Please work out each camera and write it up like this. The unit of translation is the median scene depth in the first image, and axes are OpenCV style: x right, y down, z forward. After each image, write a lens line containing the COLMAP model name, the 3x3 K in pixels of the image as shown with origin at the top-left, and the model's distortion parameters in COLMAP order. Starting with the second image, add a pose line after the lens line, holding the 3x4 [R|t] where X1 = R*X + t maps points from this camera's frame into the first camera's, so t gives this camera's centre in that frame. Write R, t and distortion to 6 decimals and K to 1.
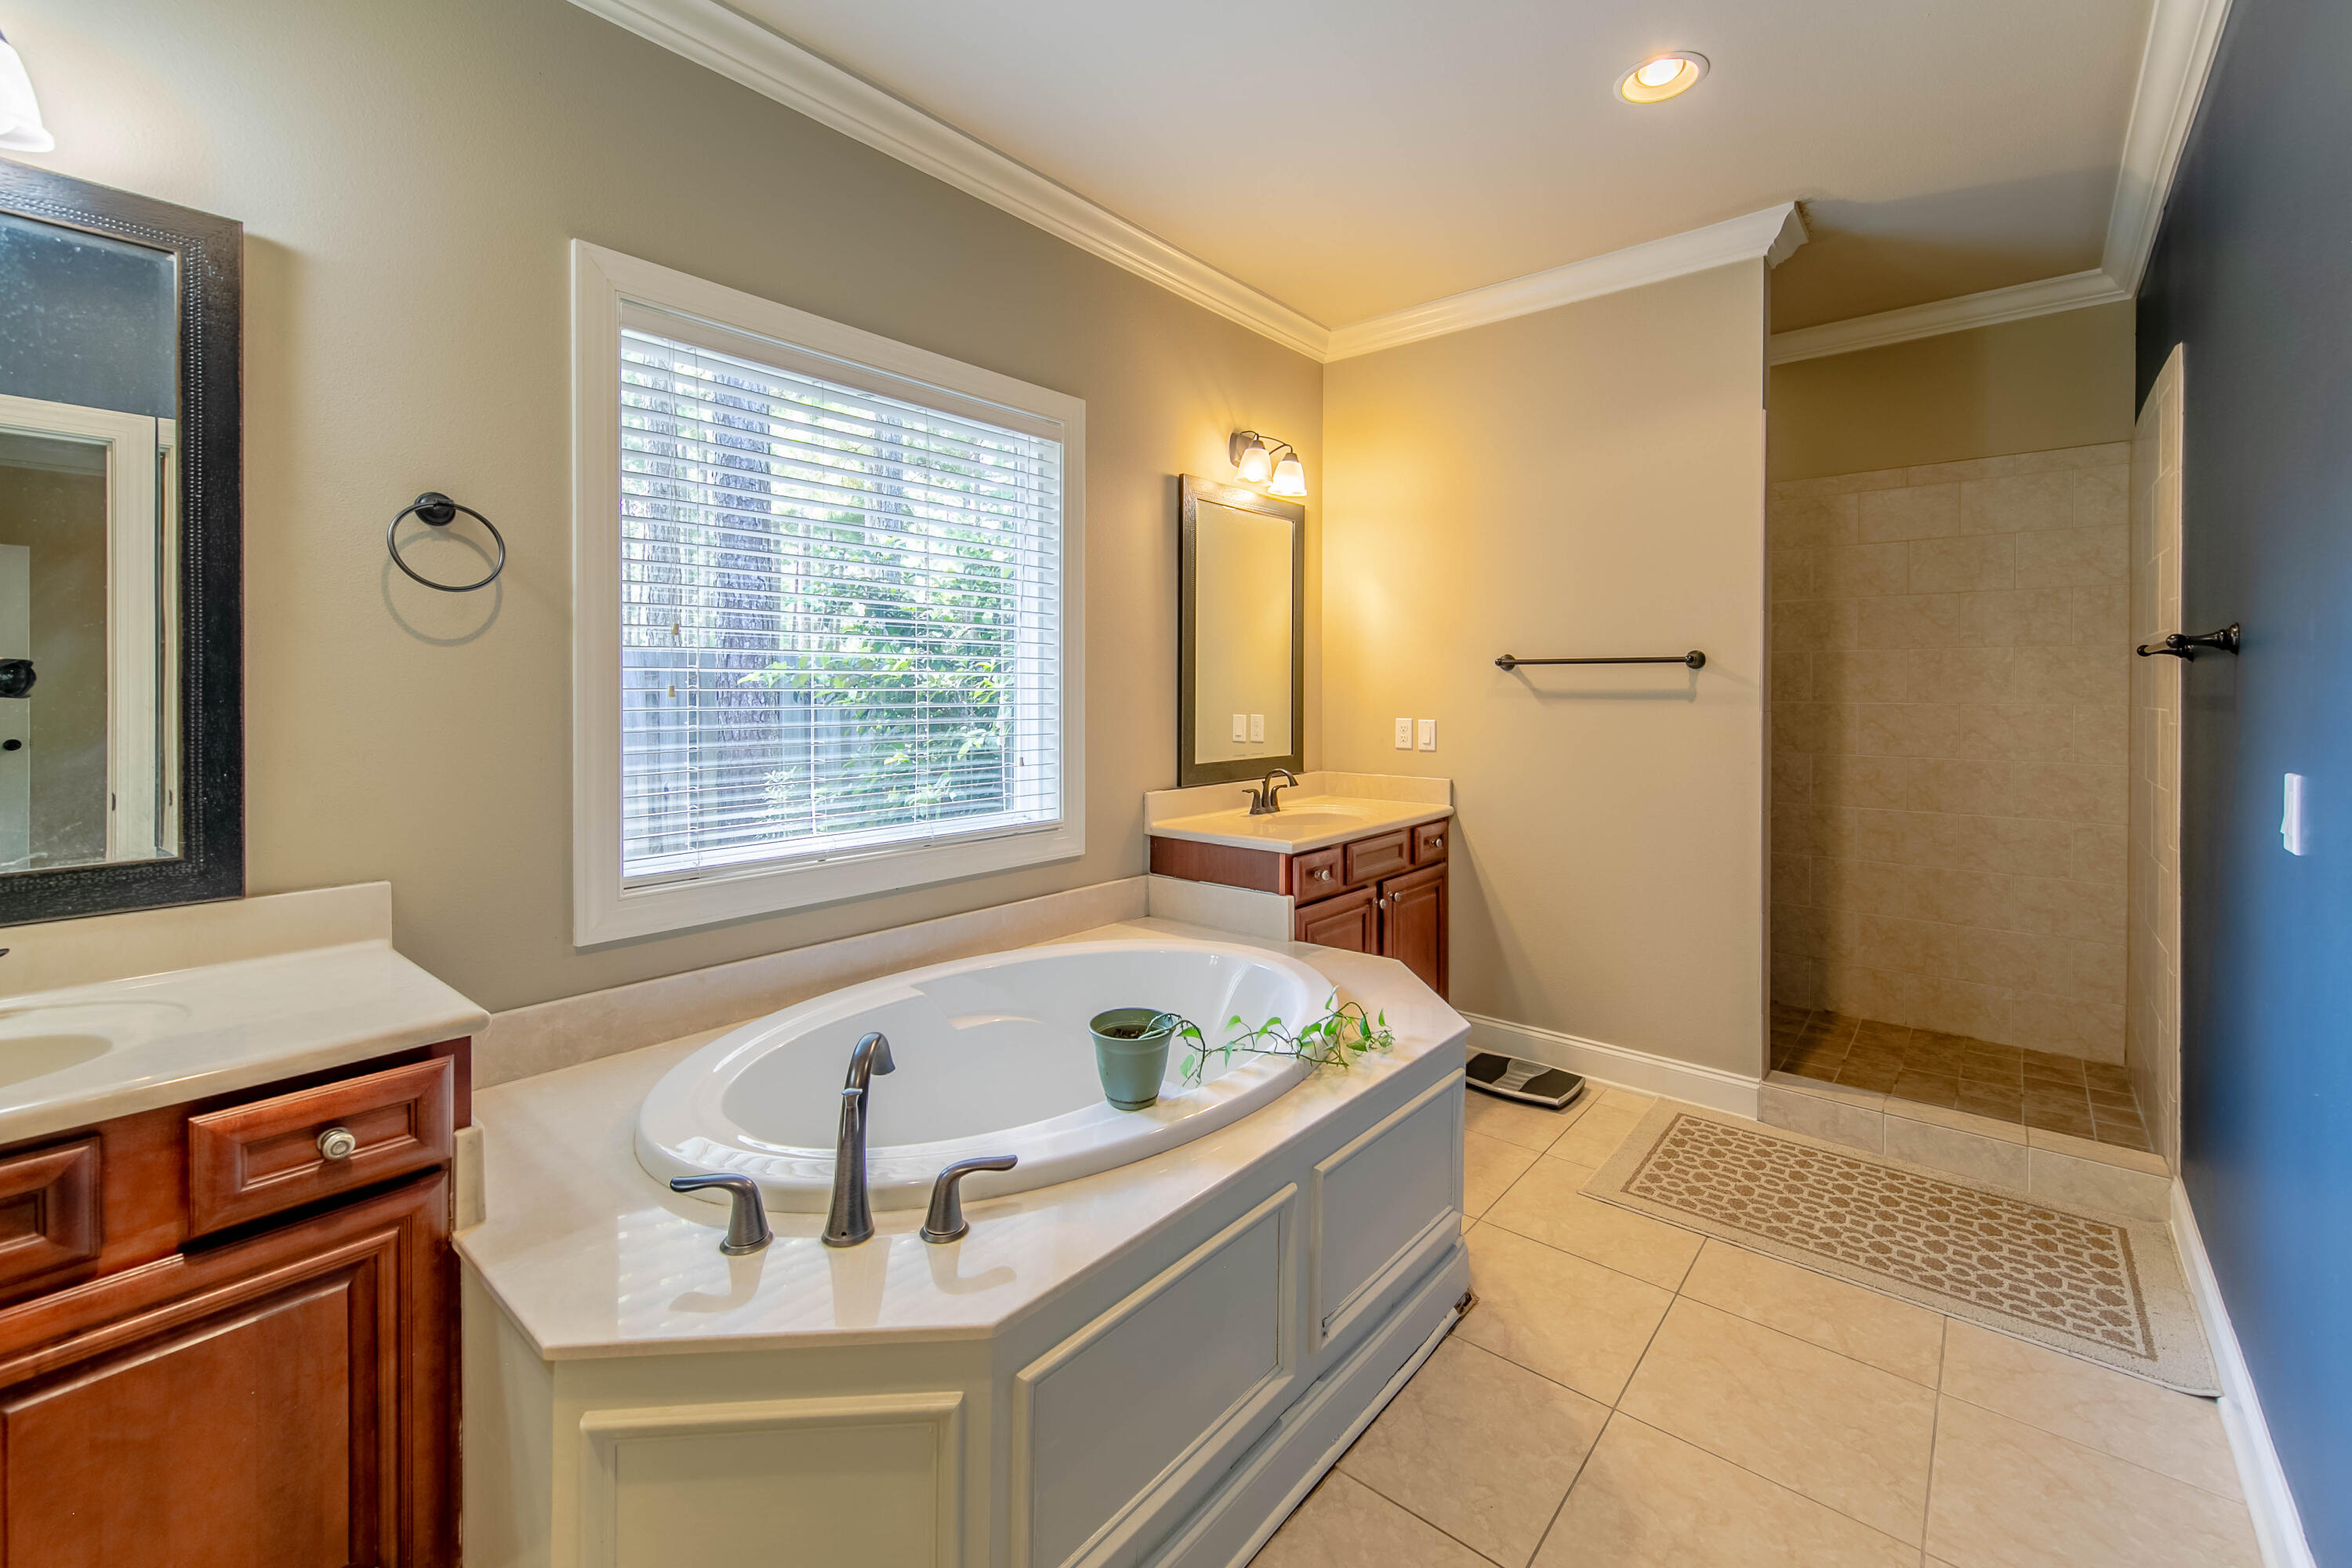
lens RADIAL K [[980.5, 0, 1185.3], [0, 980.5, 686.5], [0, 0, 1]] dist [0.009533, -0.000130]
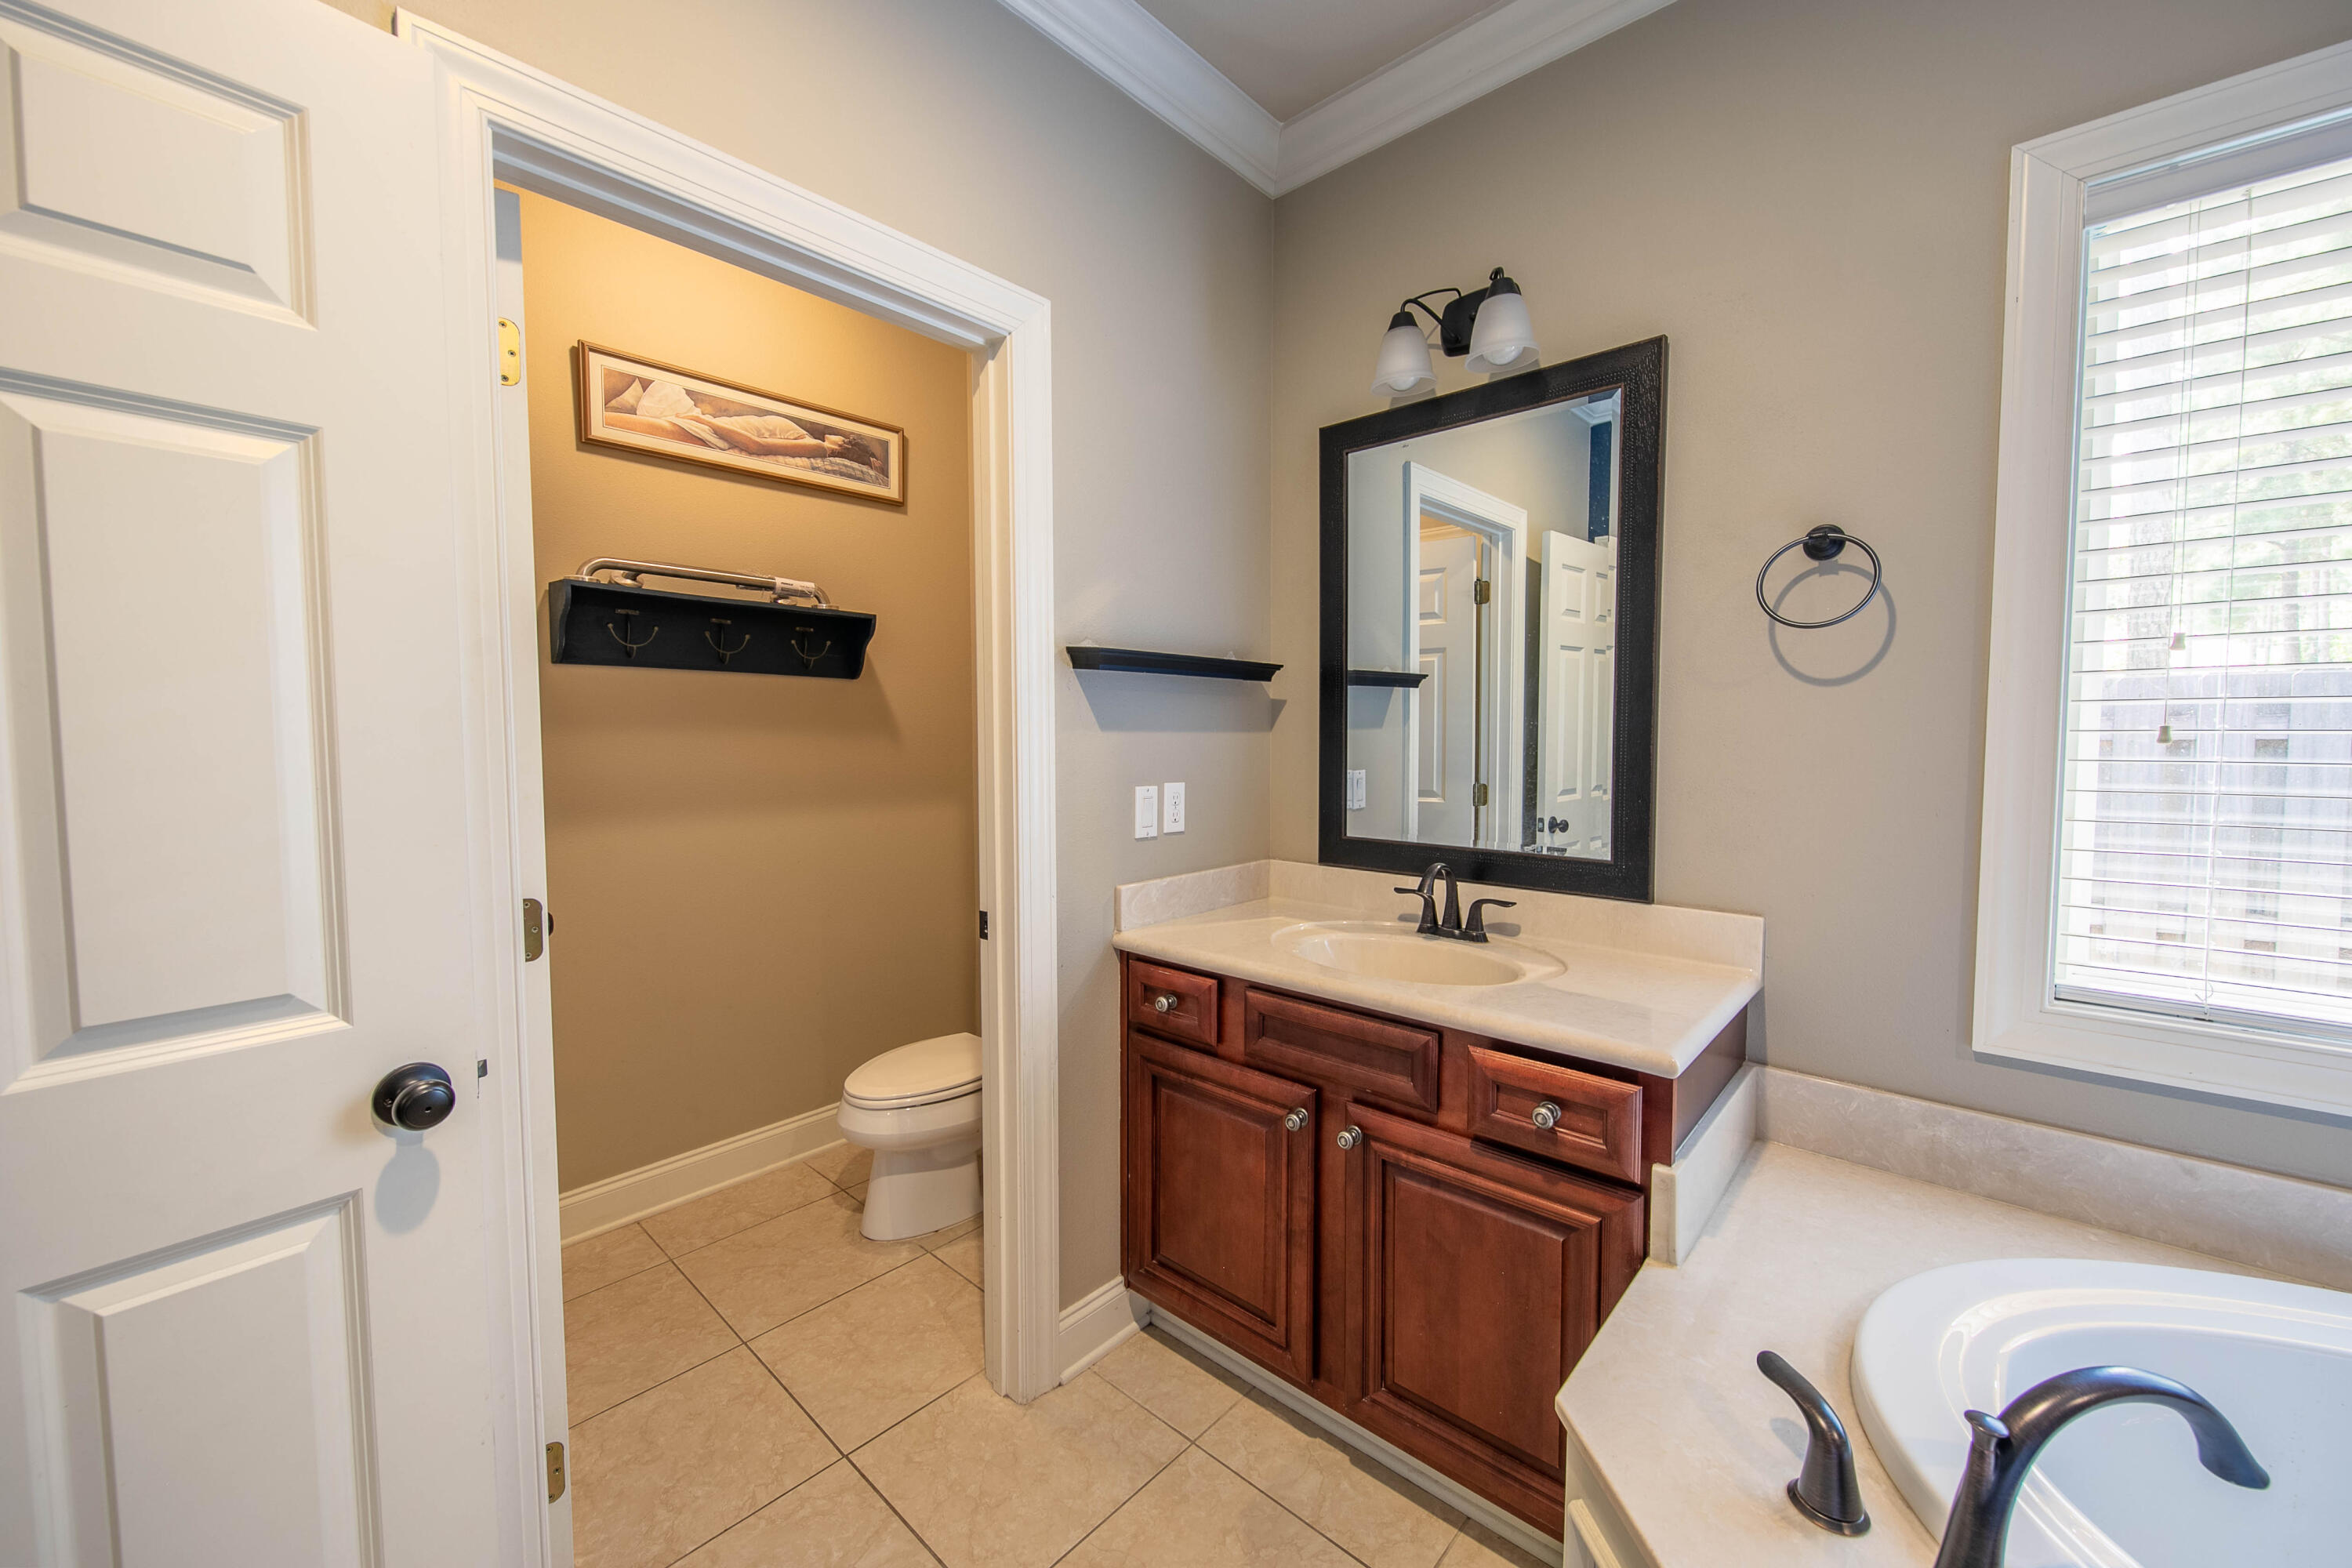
lens RADIAL K [[895.3, 0, 1182.7], [0, 895.3, 777.0], [0, 0, 1]] dist [0.008908, -0.003638]
pose [[-0.028685, 0.047292, -0.998469, 0.158297], [0.000989, 0.998881, 0.047283, 0.006782], [0.999588, 0.000369, -0.028700, 0.468146]]
